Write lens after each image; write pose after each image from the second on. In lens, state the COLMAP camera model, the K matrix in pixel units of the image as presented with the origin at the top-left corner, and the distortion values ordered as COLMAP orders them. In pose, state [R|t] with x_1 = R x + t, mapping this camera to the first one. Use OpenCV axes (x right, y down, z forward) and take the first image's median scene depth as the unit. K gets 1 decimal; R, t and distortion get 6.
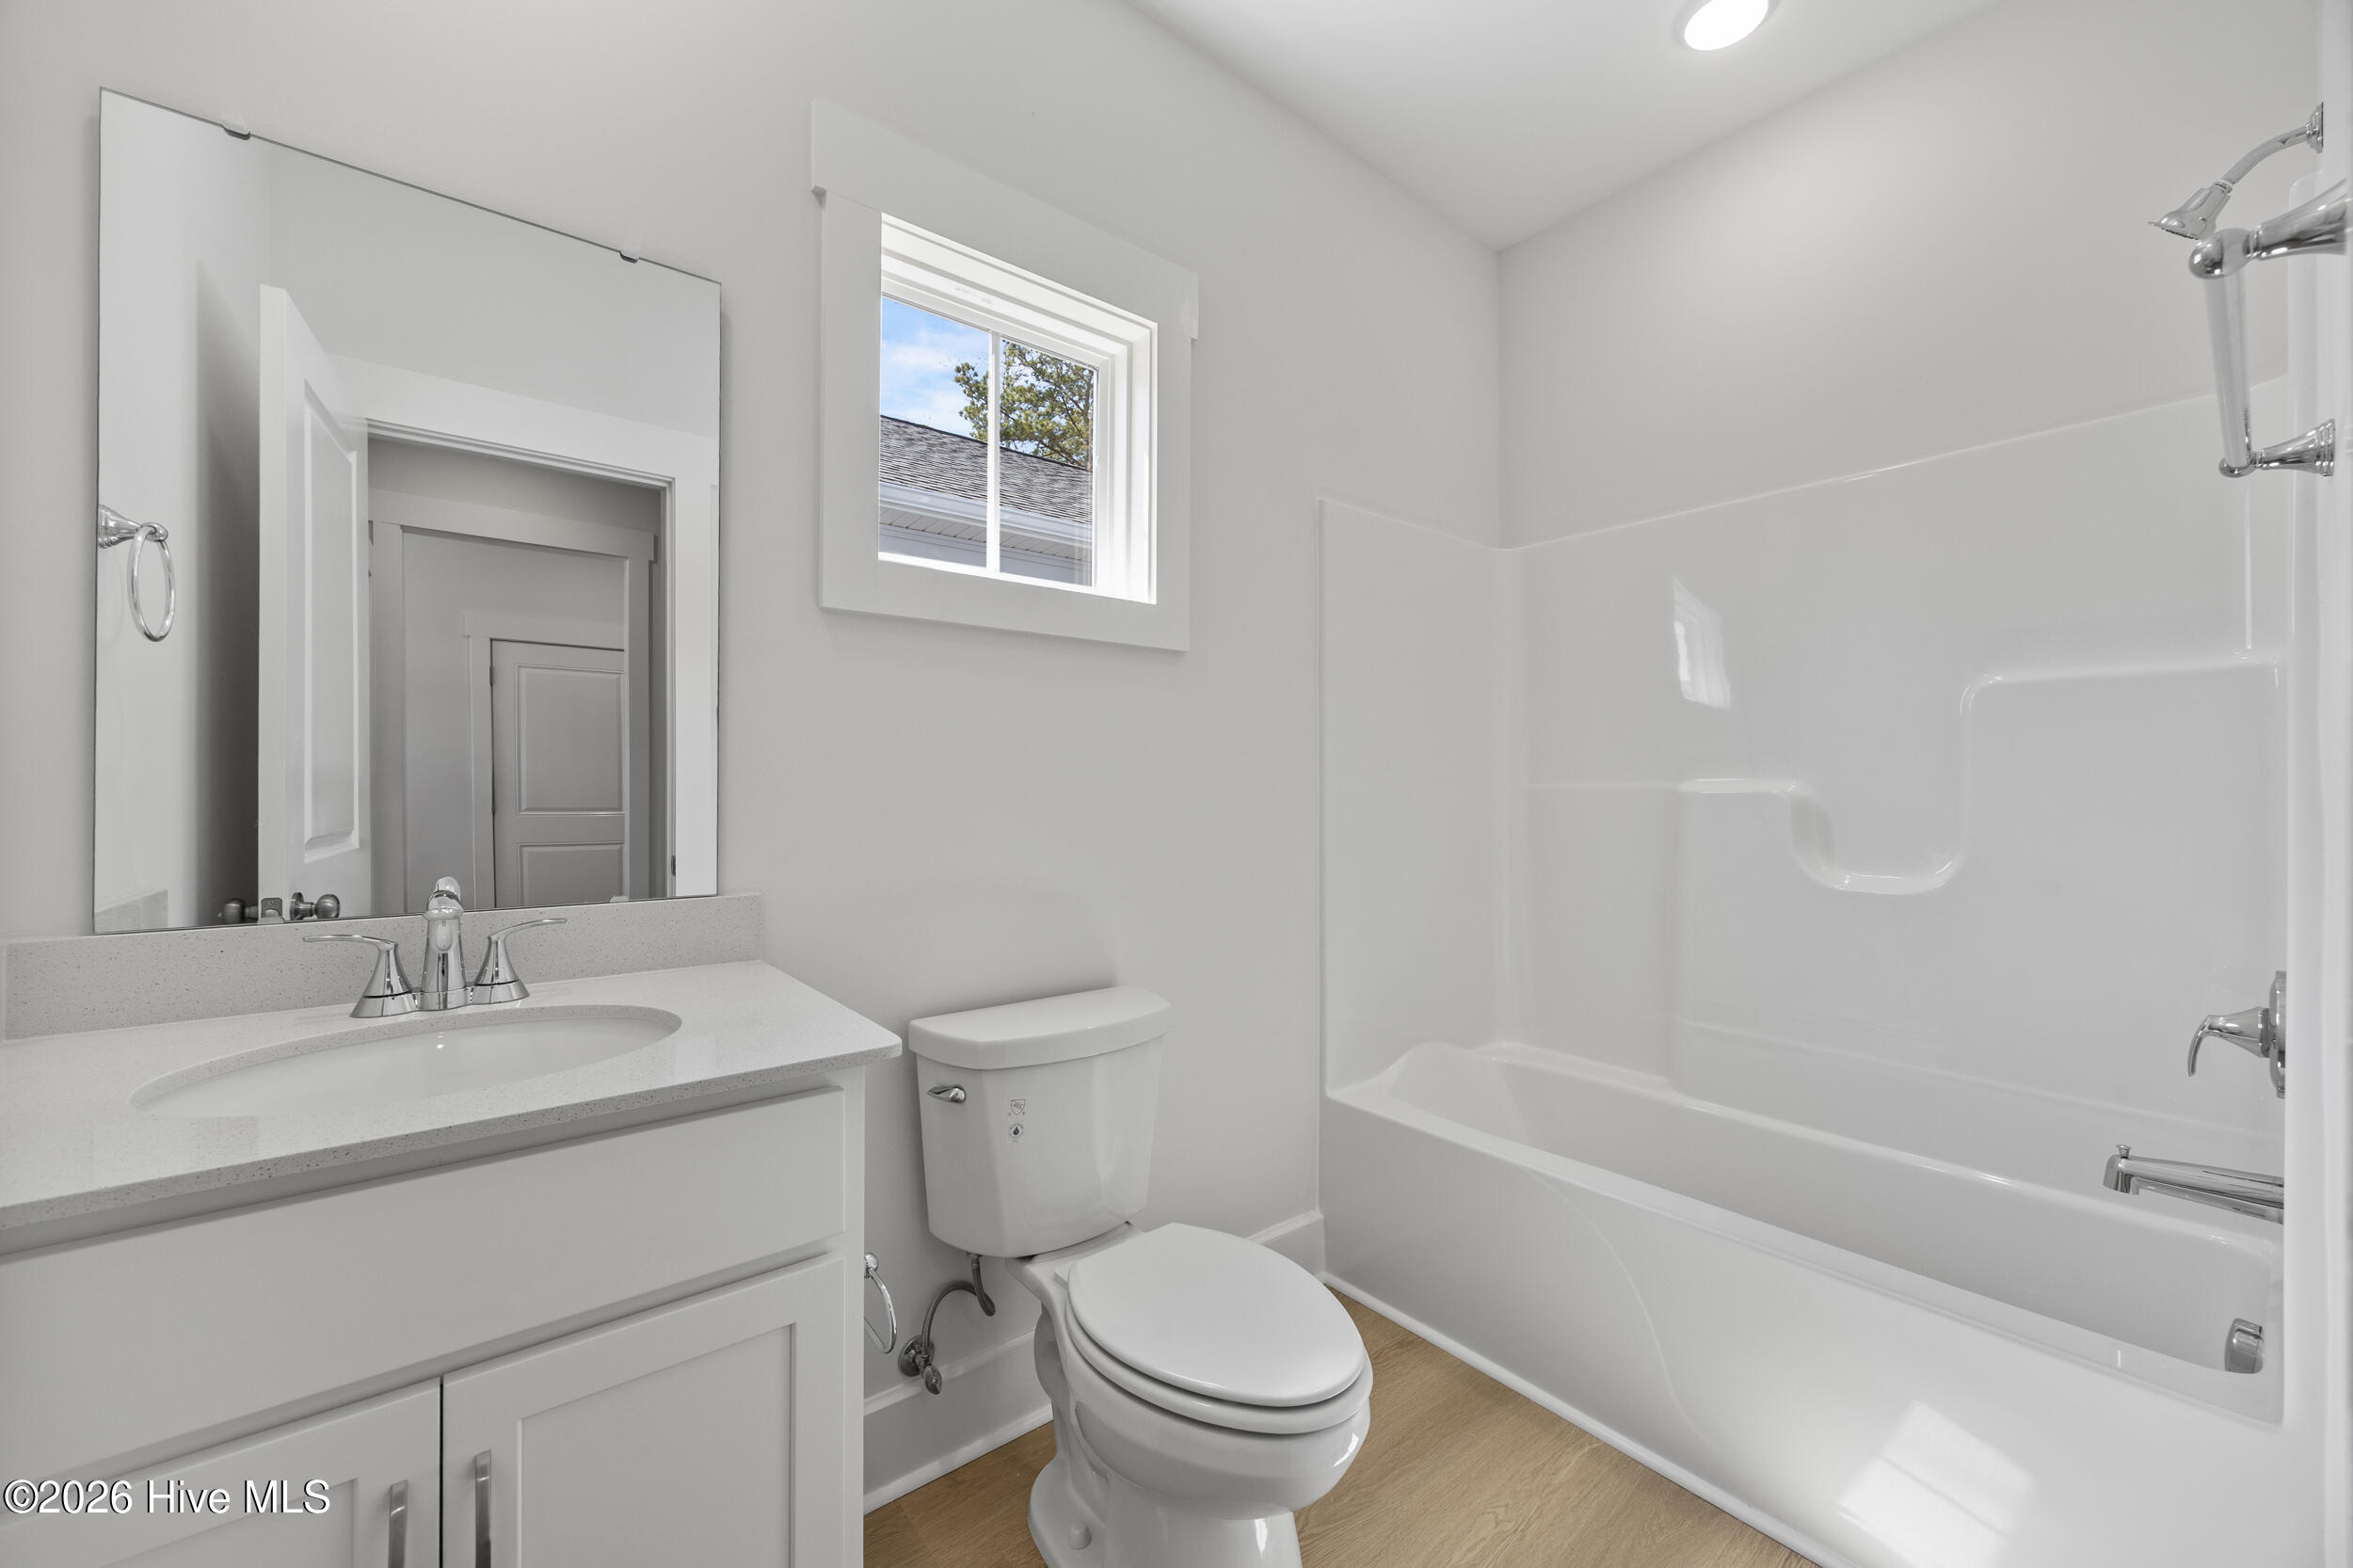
lens RADIAL K [[899.7, 0, 1193.9], [0, 899.7, 789.8], [0, 0, 1]] dist [-0.002314, 0.000127]
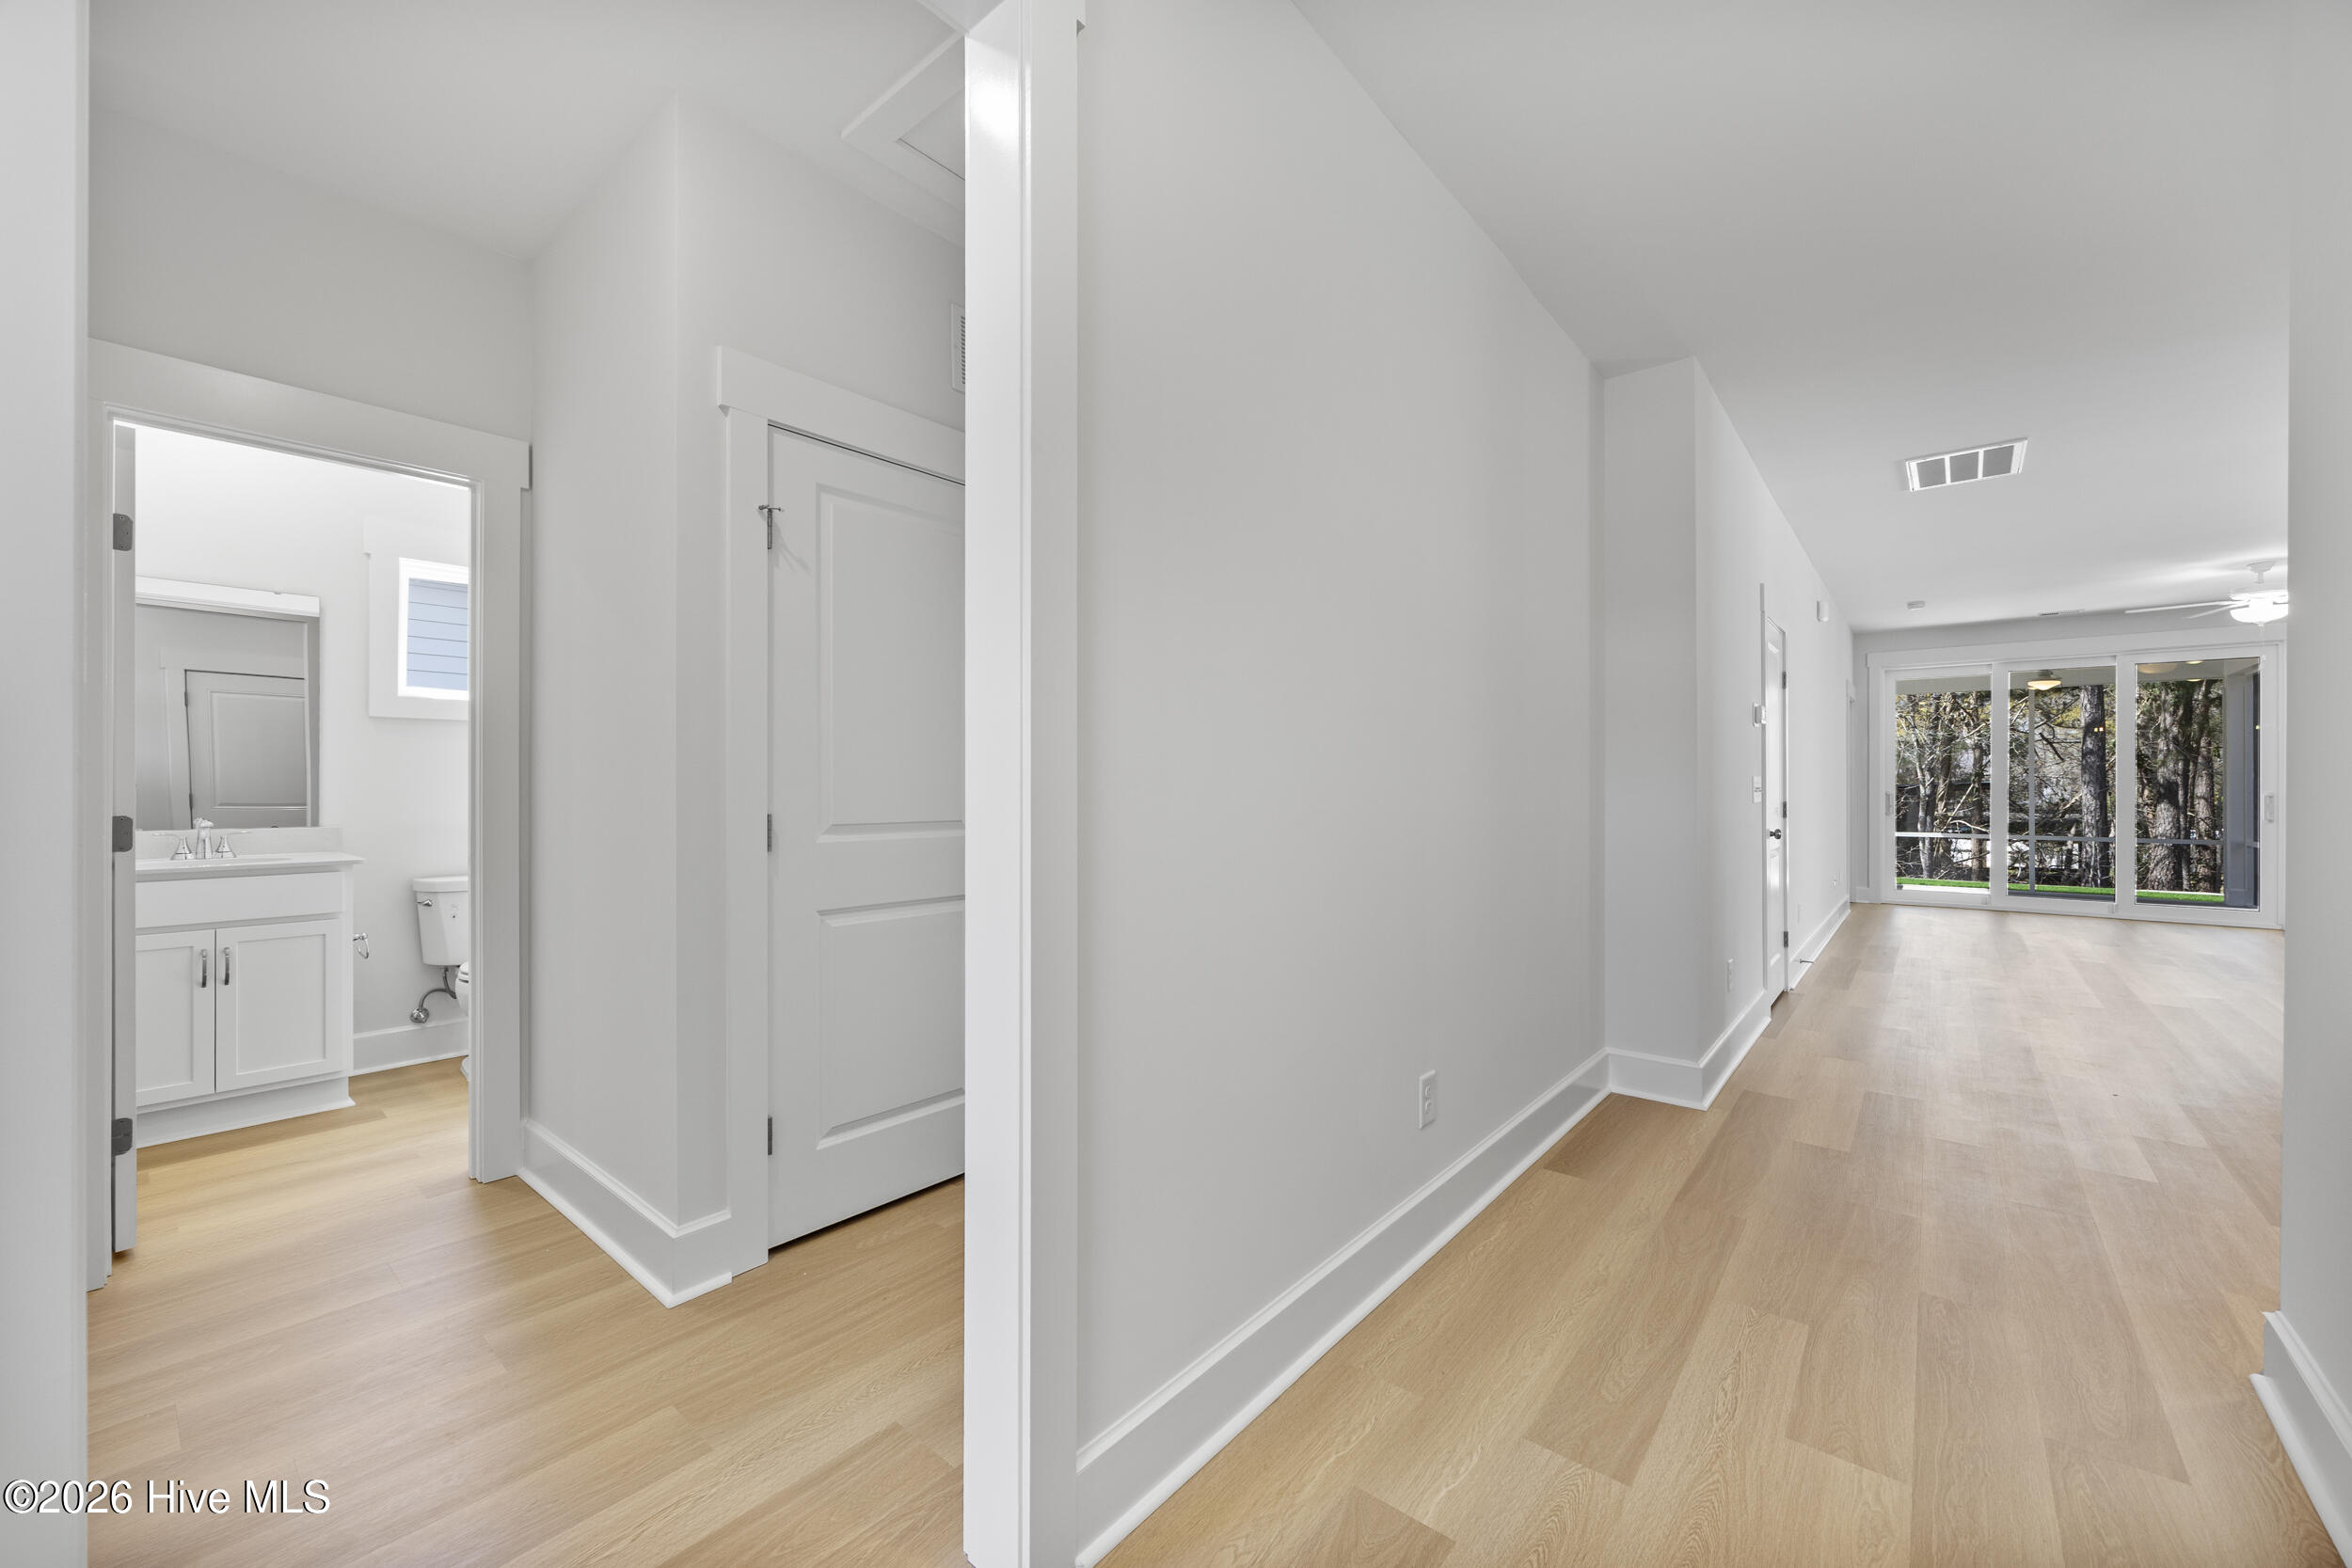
lens RADIAL K [[907.4, 0, 1190.9], [0, 907.4, 787.3], [0, 0, 1]] dist [0.002563, -0.000019]
pose [[0.982436, -0.003747, 0.186563, 1.416063], [0.004139, 0.999990, -0.001711, 0.015801], [-0.186555, 0.002453, 0.982441, -2.003826]]
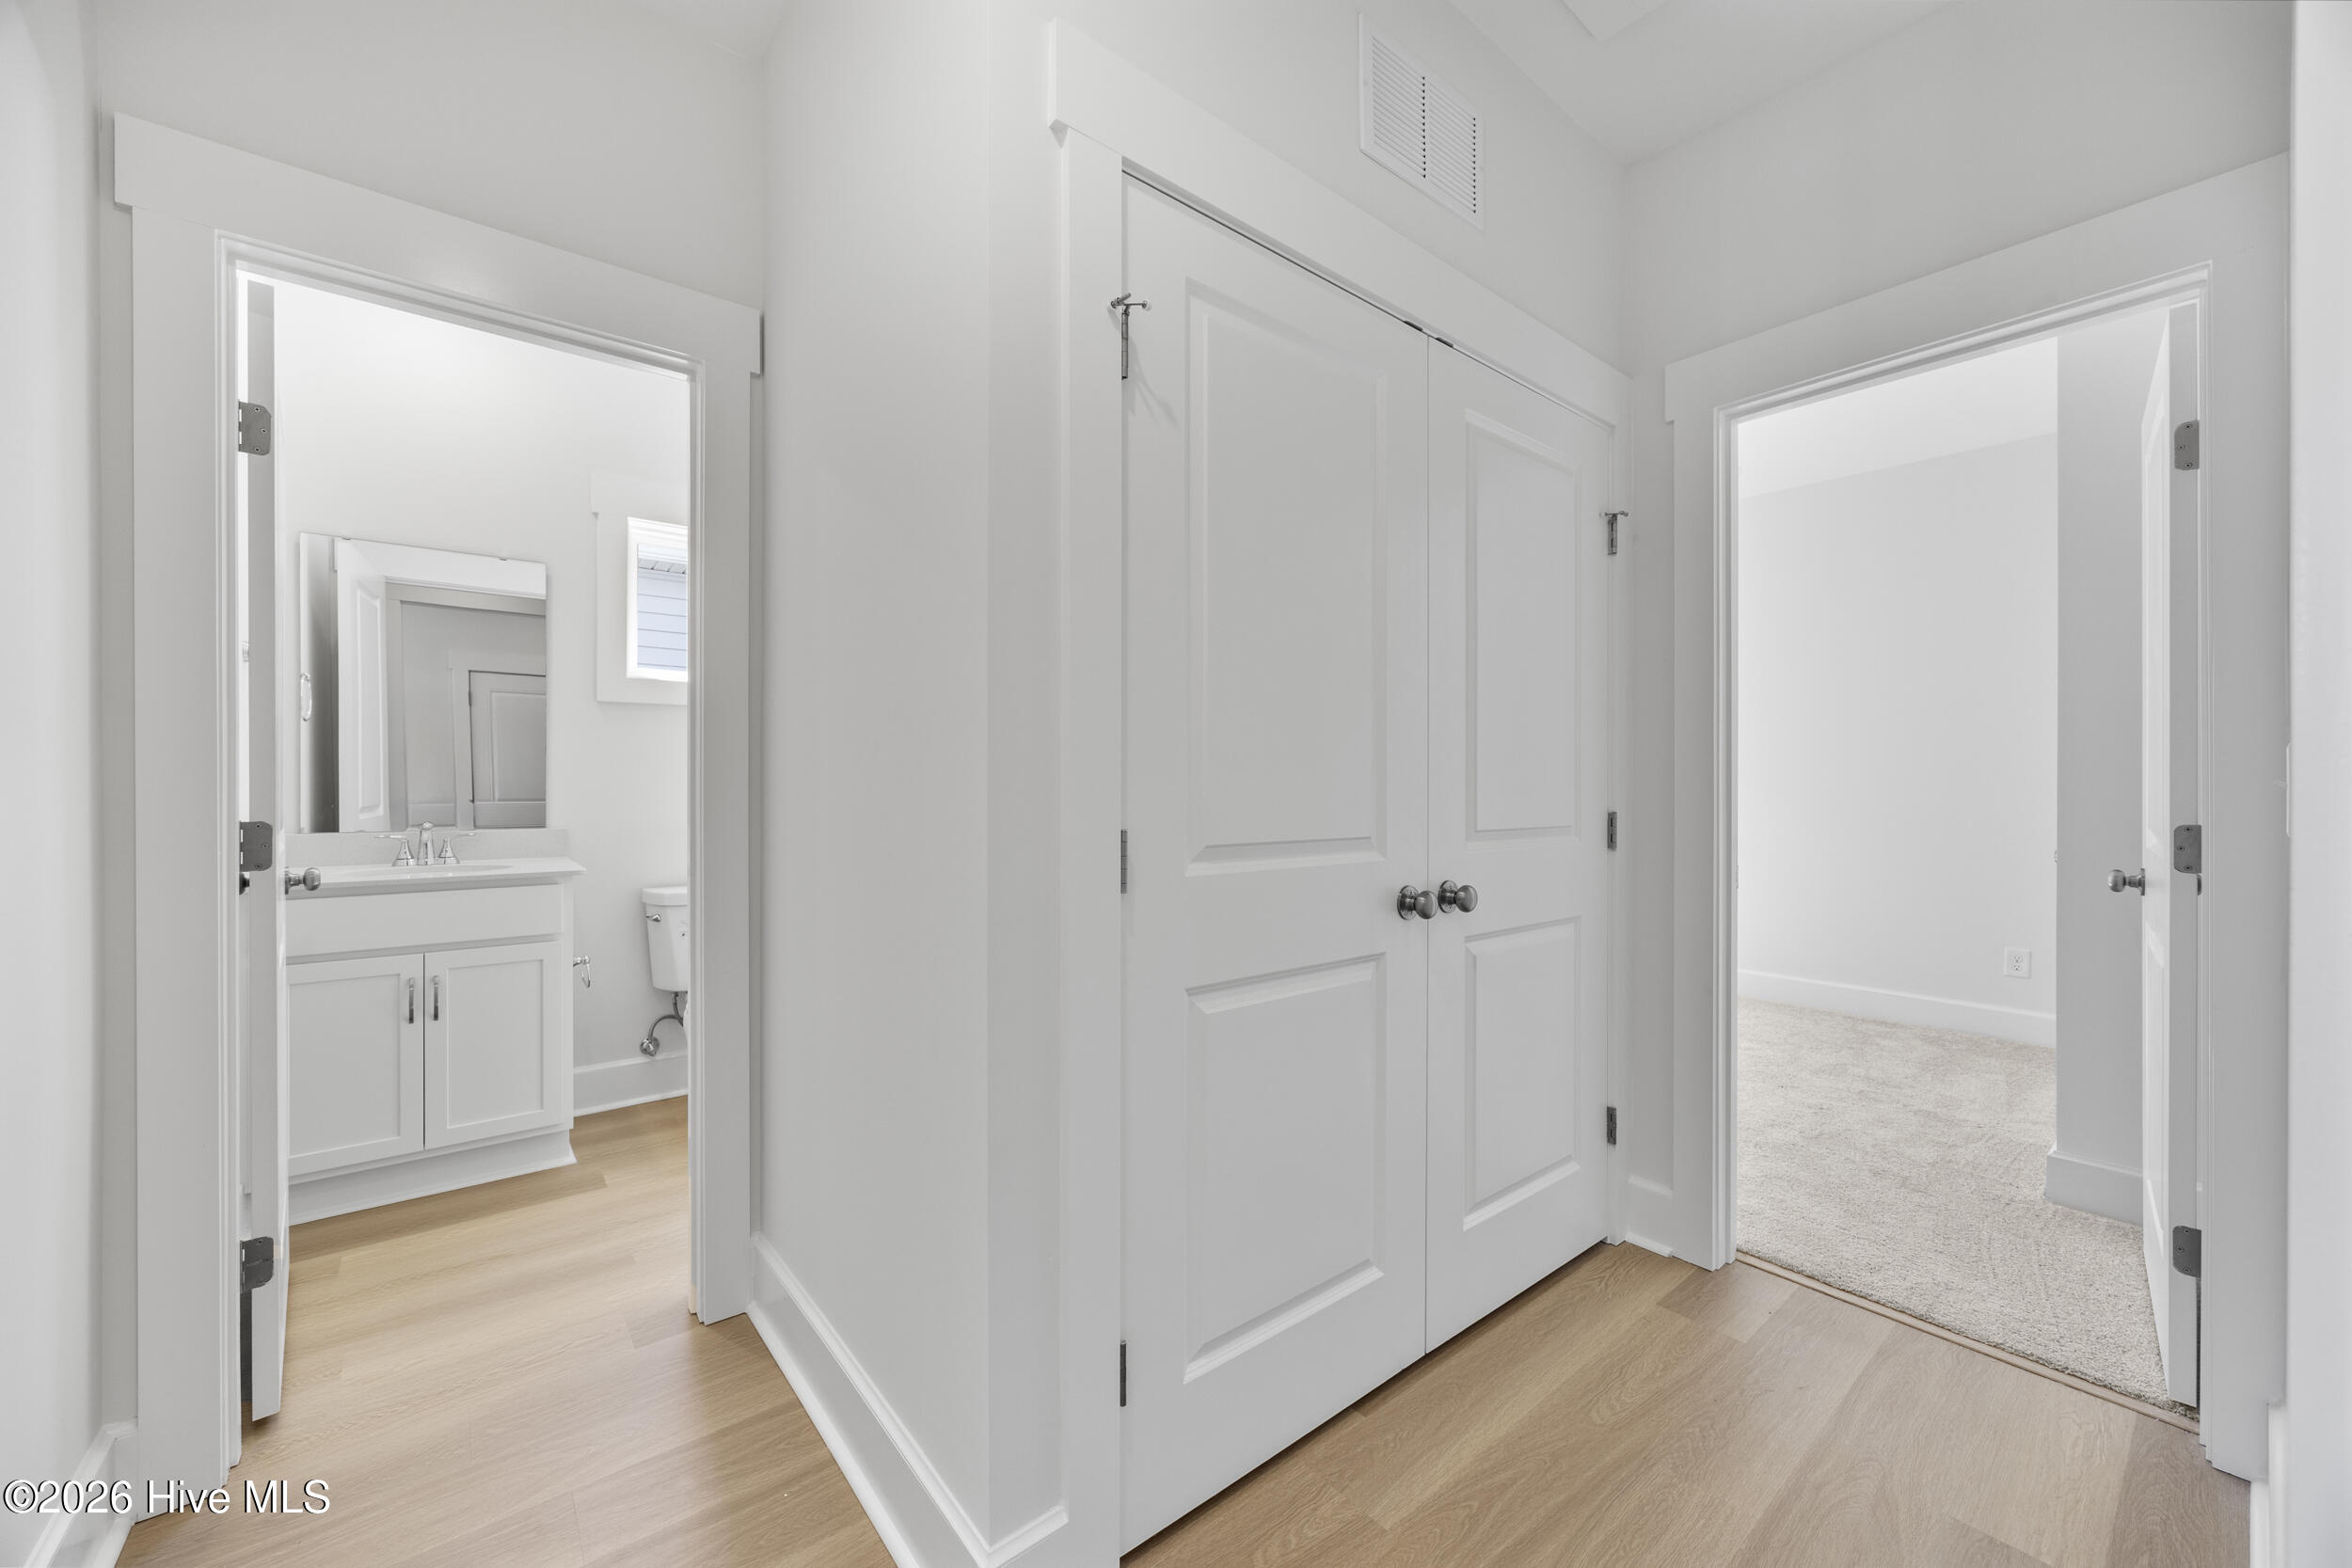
lens RADIAL K [[899.3, 0, 1193.4], [0, 899.3, 789.8], [0, 0, 1]] dist [-0.002314, 0.000127]
pose [[0.999992, -0.001345, 0.003686, 1.059575], [0.001333, 0.999994, 0.003258, 0.013296], [-0.003690, -0.003253, 0.999988, -1.236804]]
